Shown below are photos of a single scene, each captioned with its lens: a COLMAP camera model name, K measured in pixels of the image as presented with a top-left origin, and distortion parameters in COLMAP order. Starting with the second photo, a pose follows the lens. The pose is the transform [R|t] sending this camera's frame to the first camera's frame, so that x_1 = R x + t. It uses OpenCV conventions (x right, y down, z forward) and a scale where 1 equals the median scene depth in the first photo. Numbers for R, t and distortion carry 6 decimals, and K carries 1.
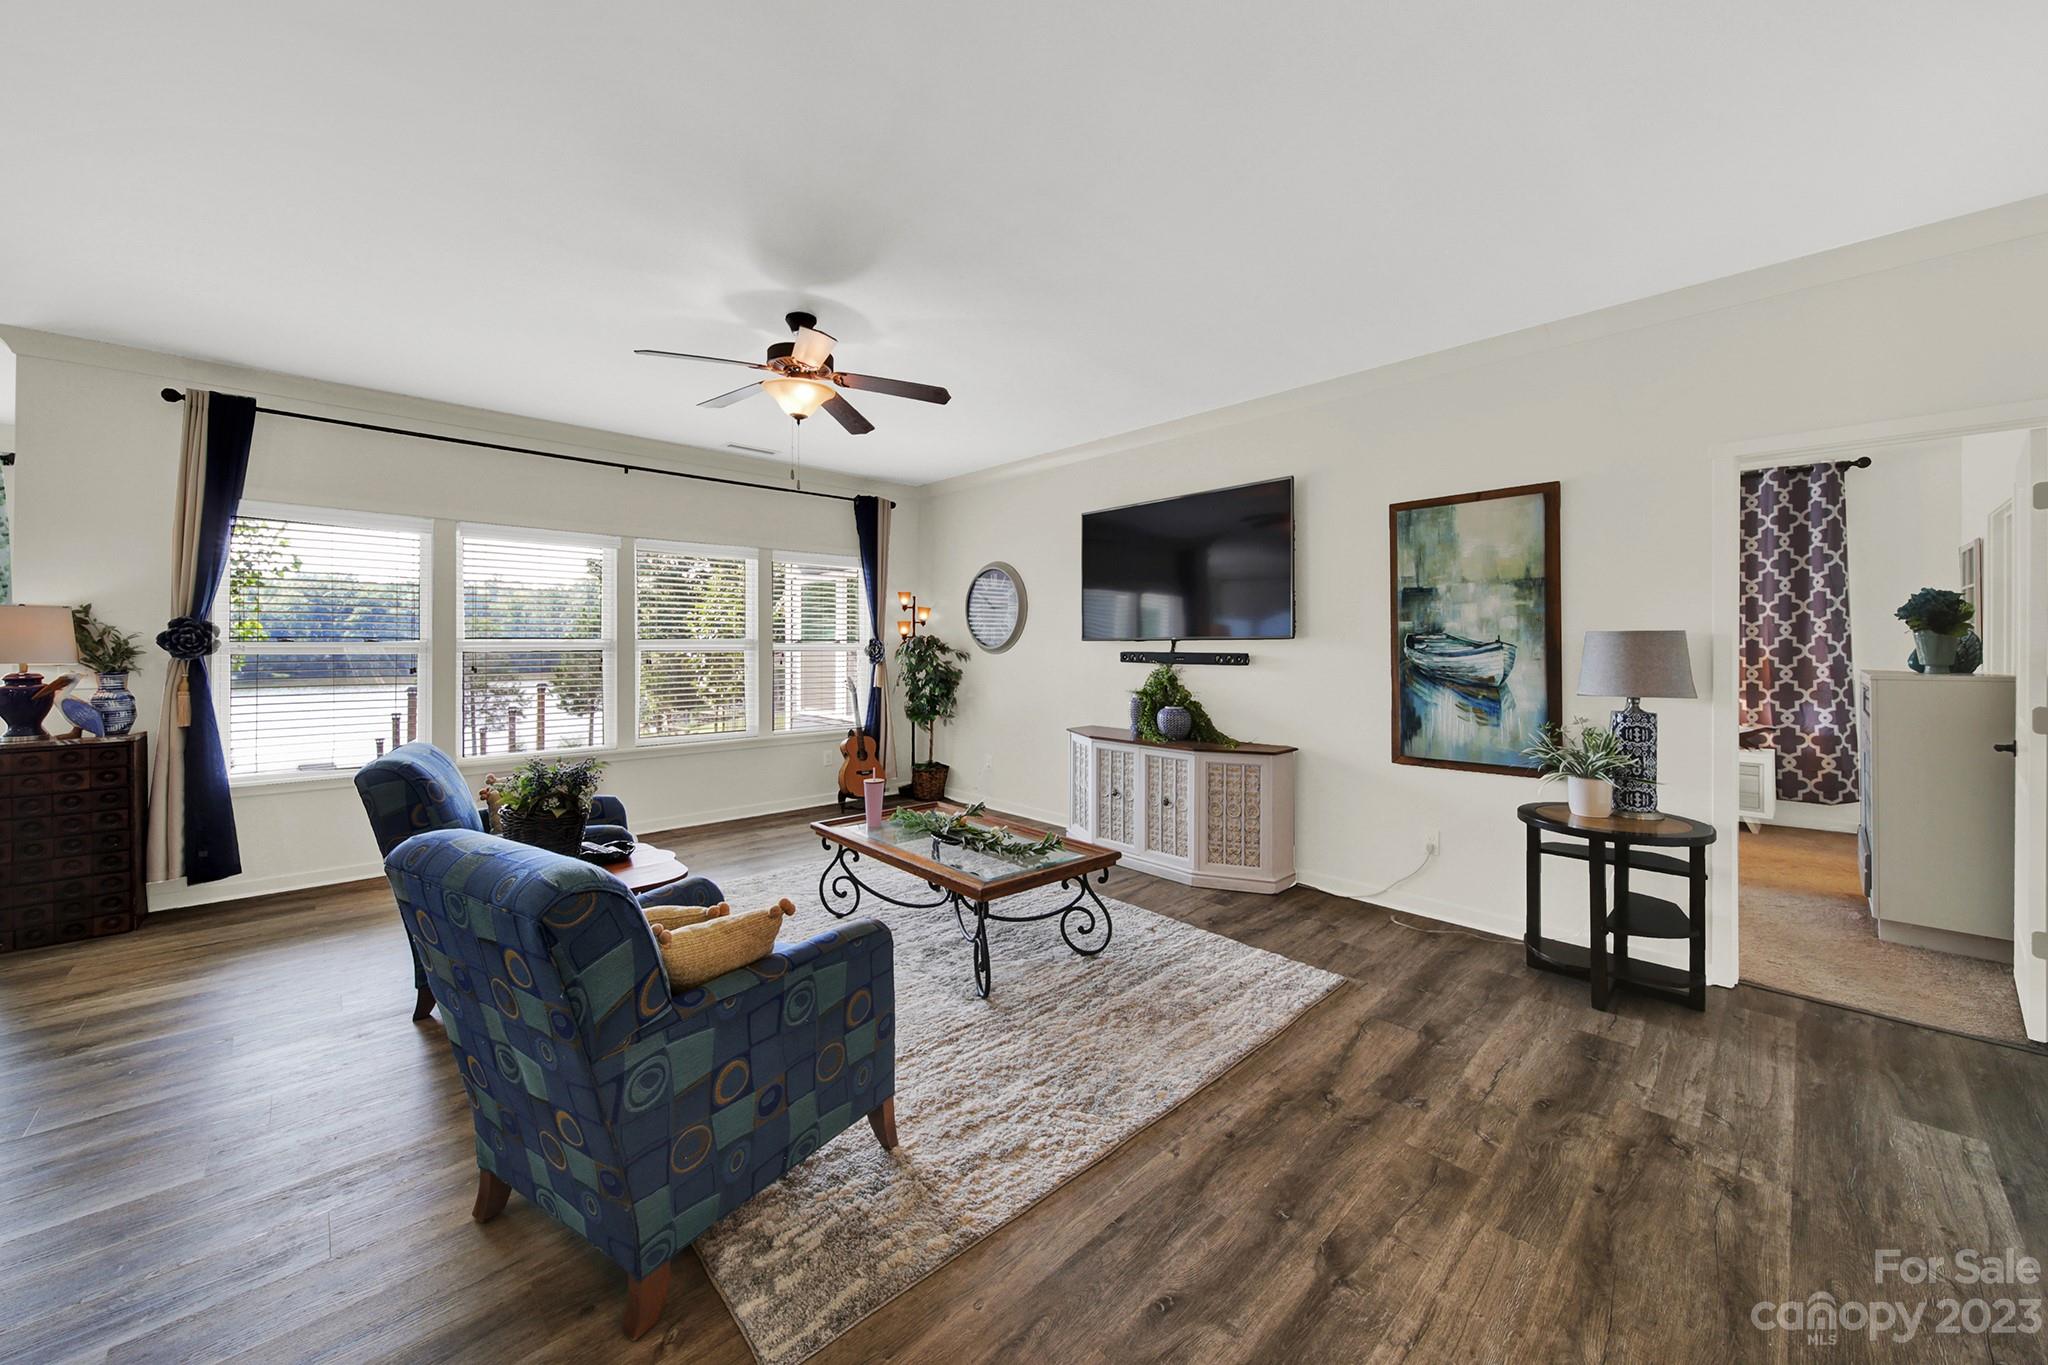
lens RADIAL K [[761.1, 0, 1023.4], [0, 761.1, 648.0], [0, 0, 1]] dist [-0.003109, -0.000190]
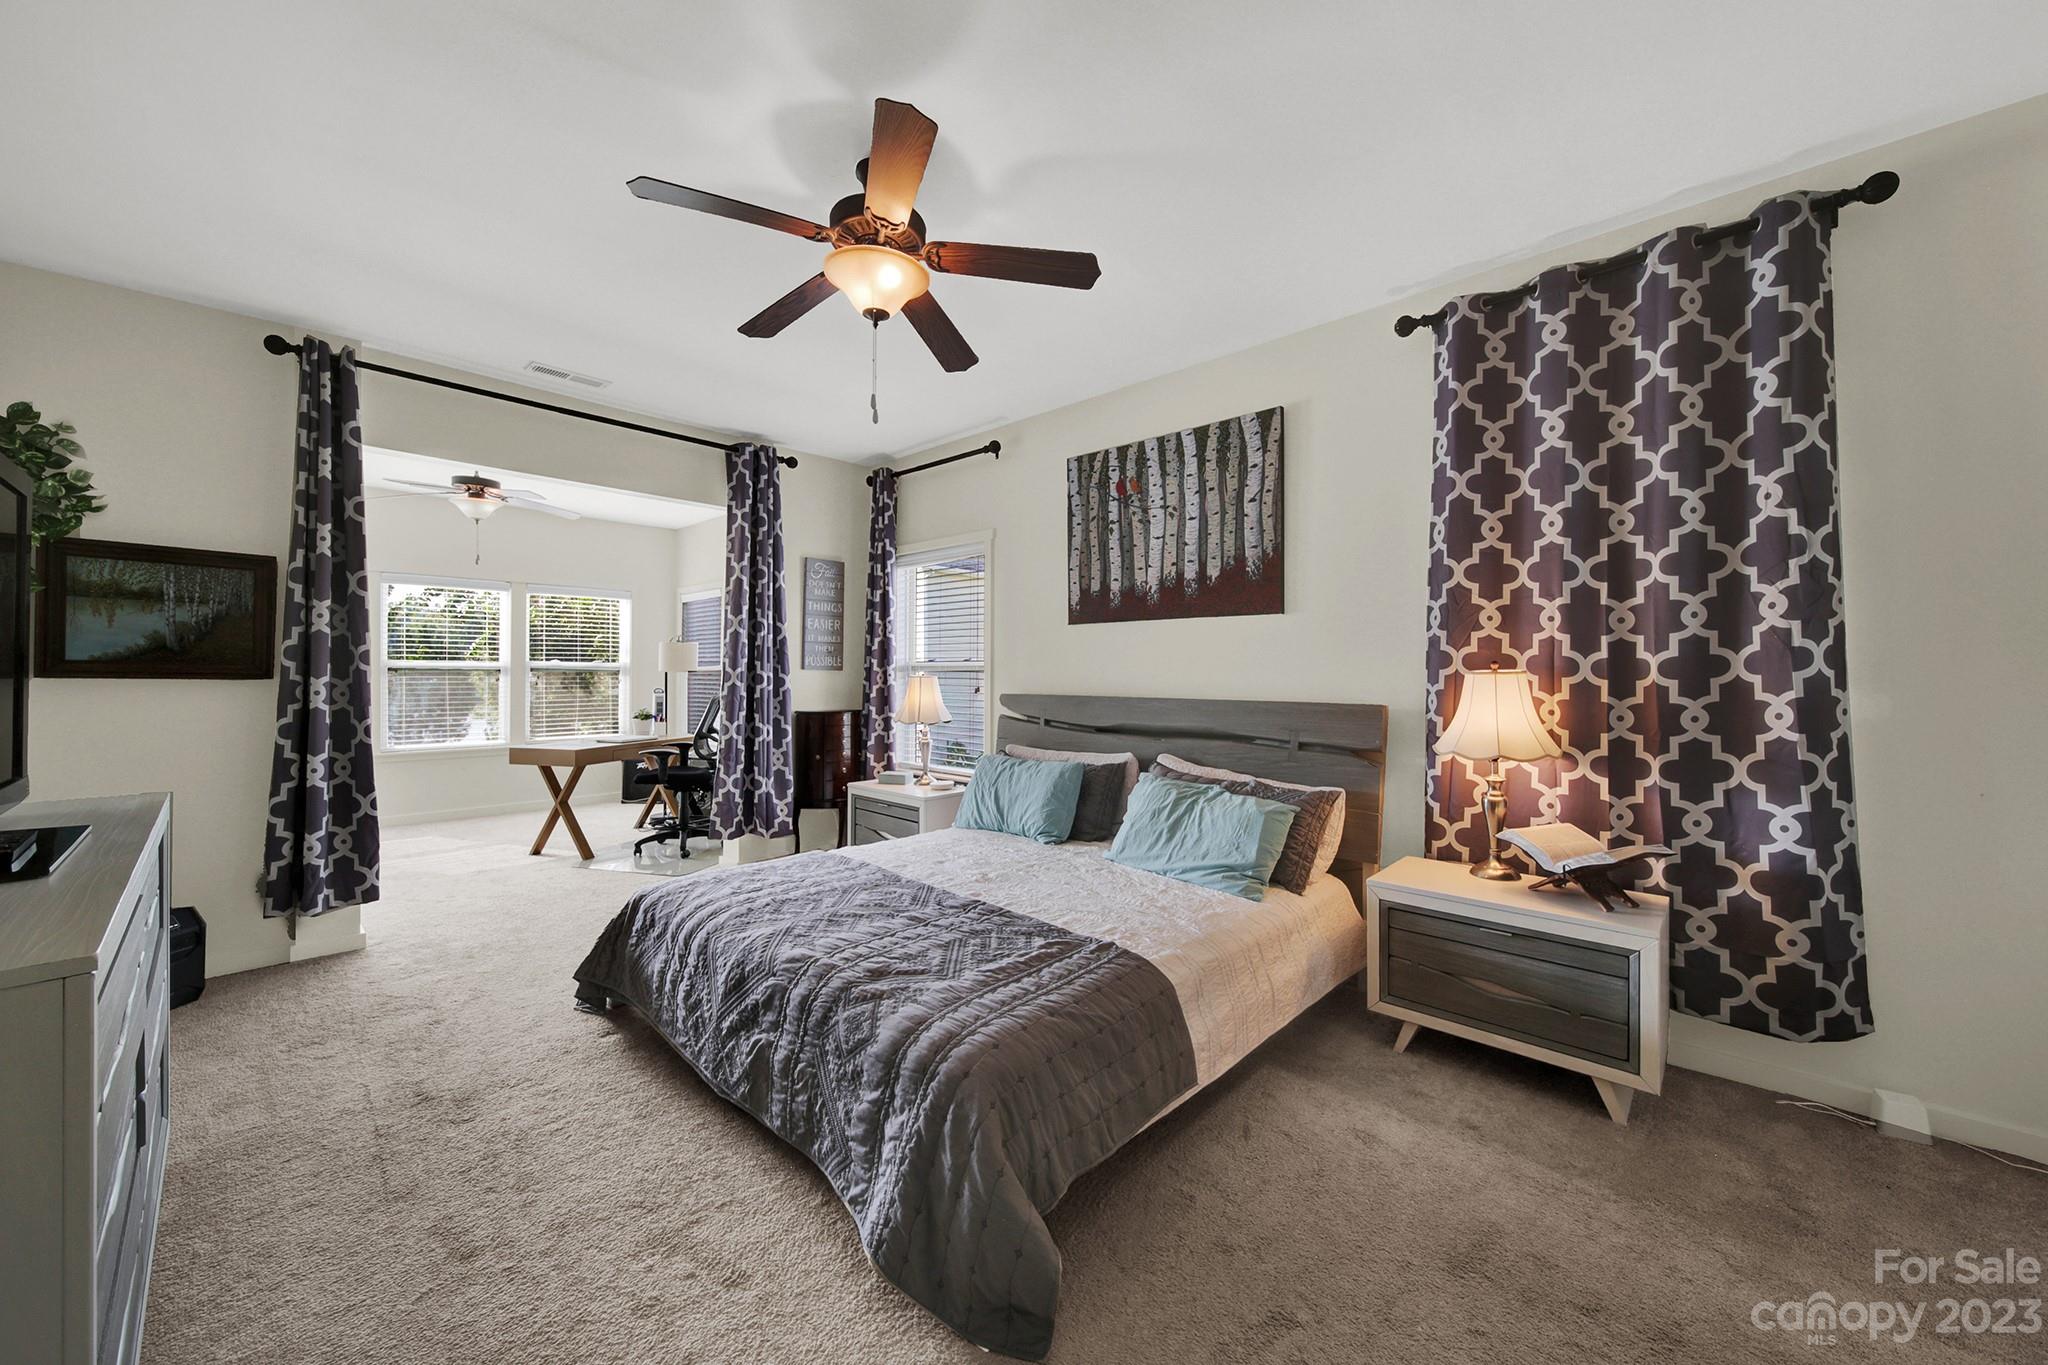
lens RADIAL K [[761.1, 0, 1029.1], [0, 761.1, 679.3], [0, 0, 1]] dist [-0.003109, -0.000190]
pose [[0.997854, 0.004619, 0.065322, 0.614905], [-0.004568, 0.999989, -0.000933, 0.014216], [-0.065325, 0.000633, 0.997864, 0.609120]]
